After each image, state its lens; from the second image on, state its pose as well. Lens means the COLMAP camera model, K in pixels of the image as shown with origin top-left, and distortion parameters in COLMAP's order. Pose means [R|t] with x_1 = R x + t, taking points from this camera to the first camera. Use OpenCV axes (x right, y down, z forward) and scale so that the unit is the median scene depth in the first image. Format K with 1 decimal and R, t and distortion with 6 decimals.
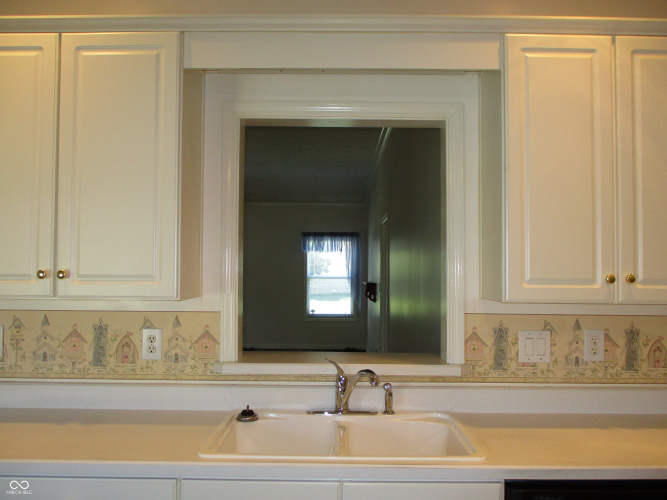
lens RADIAL K [[562.8, 0, 333.5], [0, 562.8, 250.0], [0, 0, 1]] dist [-0.033885, -0.003880]
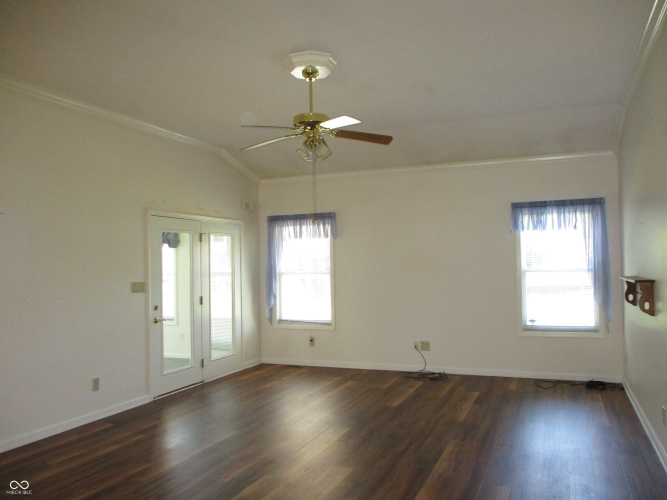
lens RADIAL K [[562.8, 0, 333.5], [0, 562.8, 250.0], [0, 0, 1]] dist [-0.033885, -0.003880]
pose [[0.931896, -0.031932, -0.361319, -0.013838], [0.035667, 0.999357, 0.003672, 0.014160], [0.360969, -0.016309, 0.932435, 0.304371]]
